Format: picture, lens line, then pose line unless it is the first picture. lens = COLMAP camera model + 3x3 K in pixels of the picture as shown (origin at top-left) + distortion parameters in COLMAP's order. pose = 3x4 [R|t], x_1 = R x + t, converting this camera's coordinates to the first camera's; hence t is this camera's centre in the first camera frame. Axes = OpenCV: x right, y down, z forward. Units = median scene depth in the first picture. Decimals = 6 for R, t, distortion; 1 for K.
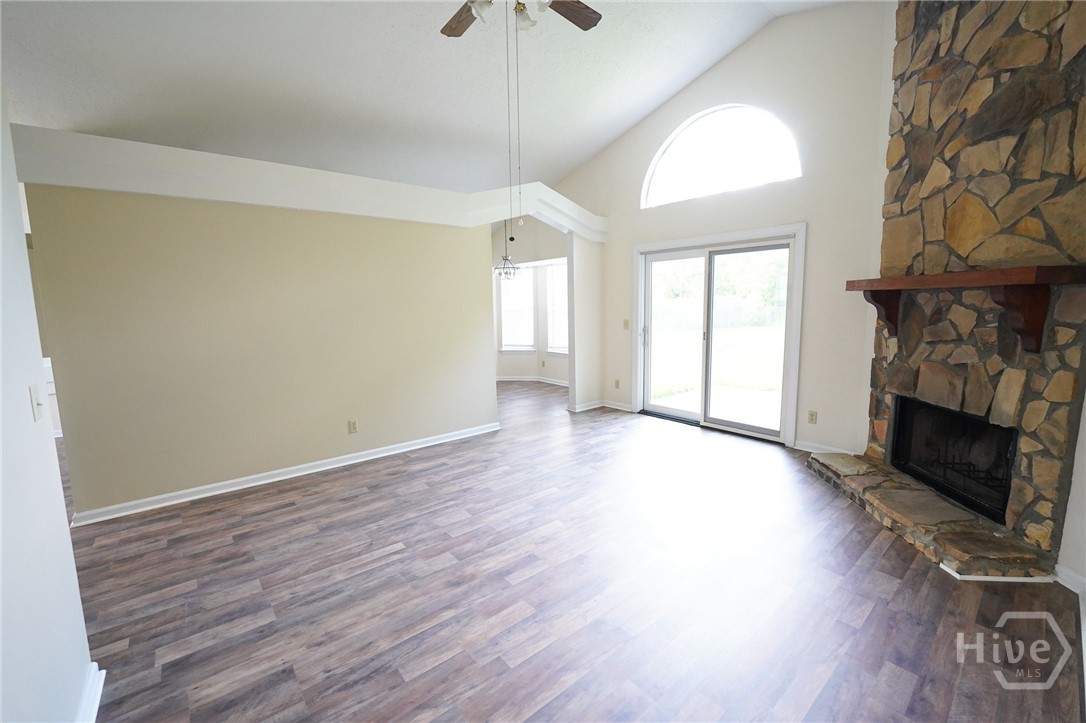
lens RADIAL K [[442.8, 0, 540.0], [0, 442.8, 360.4], [0, 0, 1]] dist [-0.030888, 0.003971]
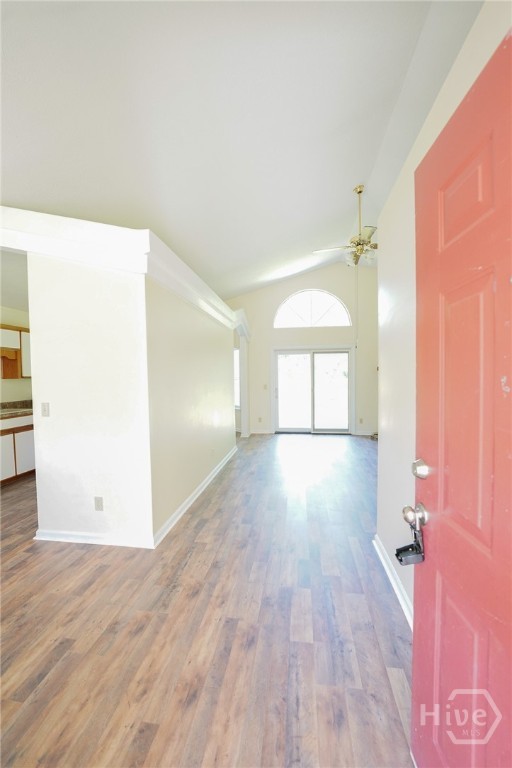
lens RADIAL K [[313.1, 0, 256.5], [0, 313.1, 387.1], [0, 0, 1]] dist [-0.030888, 0.003971]
pose [[0.737505, -0.016200, 0.675147, -1.448304], [0.085416, 0.993922, -0.069456, 0.017454], [-0.669918, 0.108893, 0.734406, 0.102075]]
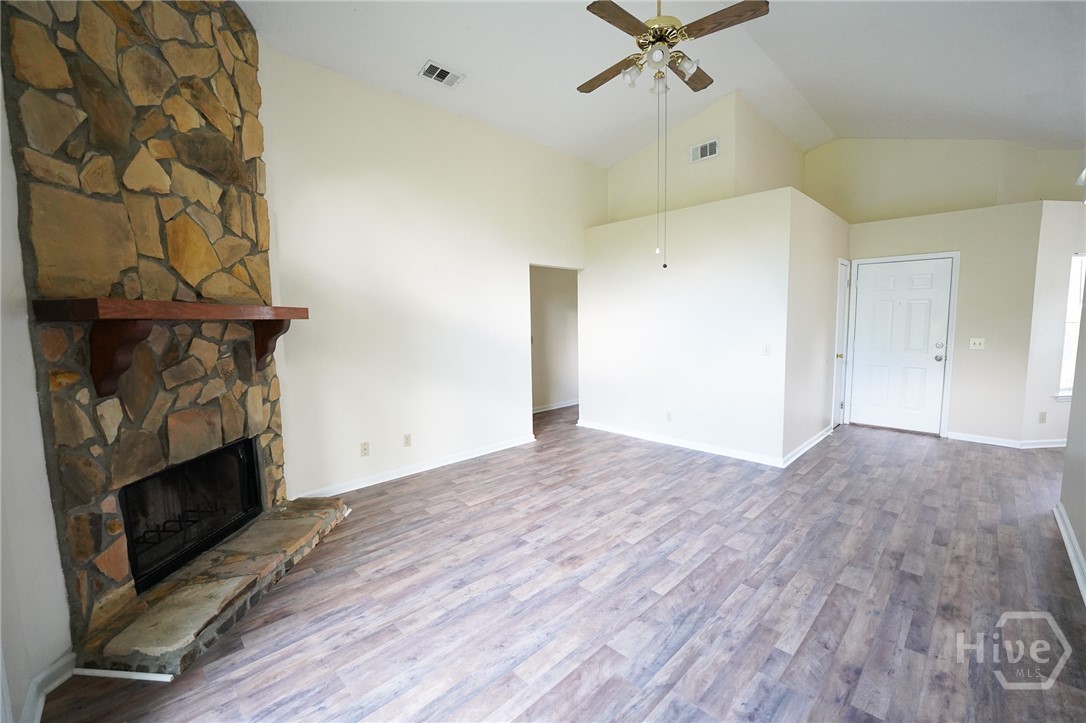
lens RADIAL K [[442.8, 0, 540.0], [0, 442.8, 360.4], [0, 0, 1]] dist [-0.030888, 0.003971]
pose [[-0.996680, 0.037348, -0.072348, 0.304119], [0.020596, 0.975334, 0.219770, -0.257353], [0.078771, 0.217551, -0.972865, 1.864573]]
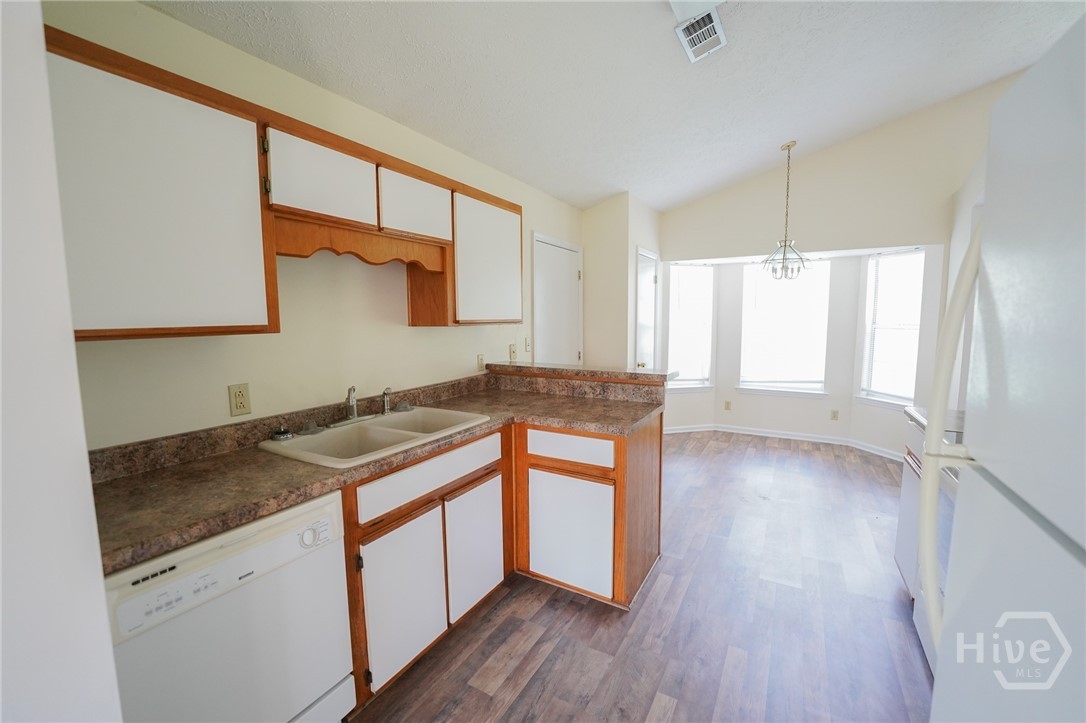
lens RADIAL K [[442.8, 0, 540.0], [0, 442.8, 360.4], [0, 0, 1]] dist [-0.030888, 0.003971]
pose [[0.939469, -0.023776, 0.341809, -1.401800], [0.036409, 0.998869, -0.030589, -0.145539], [-0.340695, 0.041182, 0.939271, 1.256291]]
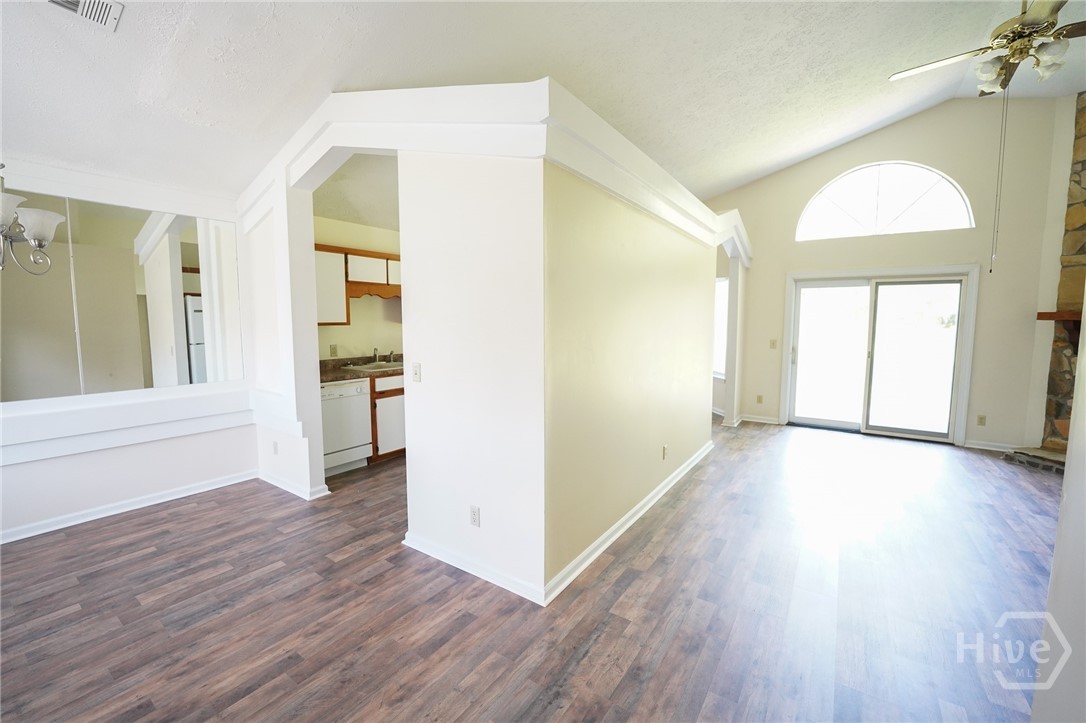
lens RADIAL K [[442.8, 0, 540.0], [0, 442.8, 360.4], [0, 0, 1]] dist [-0.030888, 0.003971]
pose [[0.963393, -0.004926, 0.268046, -1.292914], [0.015256, 0.999218, -0.036469, -0.019995], [-0.267657, 0.039224, 0.962715, 0.225149]]
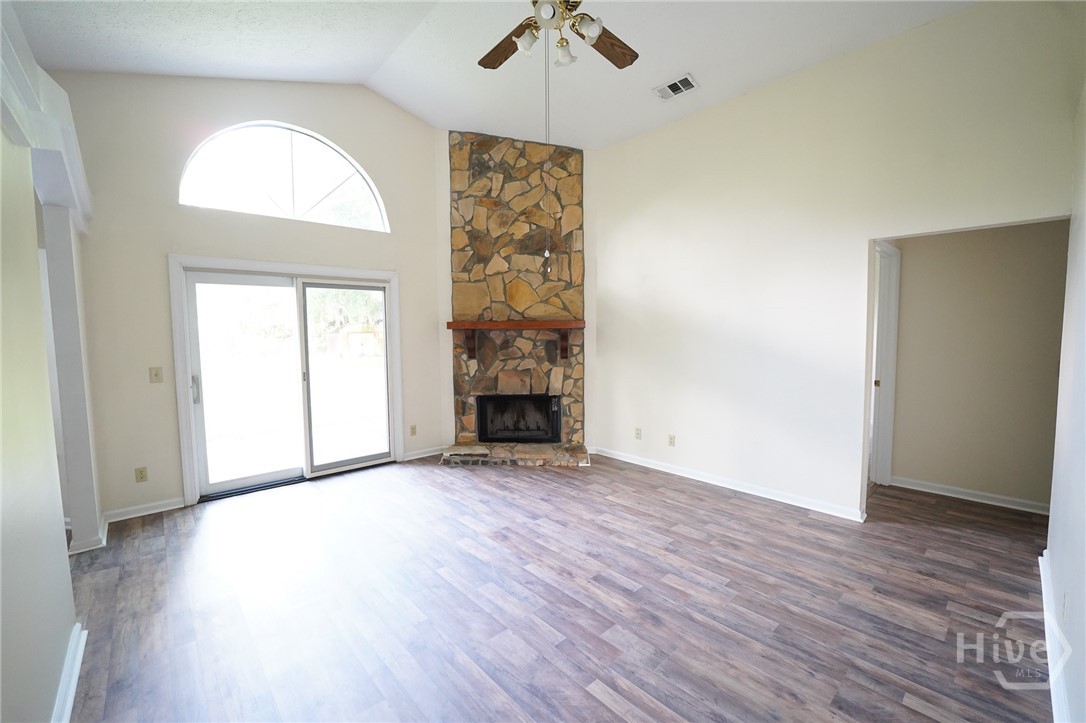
lens RADIAL K [[442.8, 0, 540.0], [0, 442.8, 360.4], [0, 0, 1]] dist [-0.030888, 0.003971]
pose [[-0.040140, -0.052421, 0.997818, -0.884220], [0.136875, 0.988920, 0.057460, -0.124179], [-0.989775, 0.138882, -0.032520, 0.943710]]
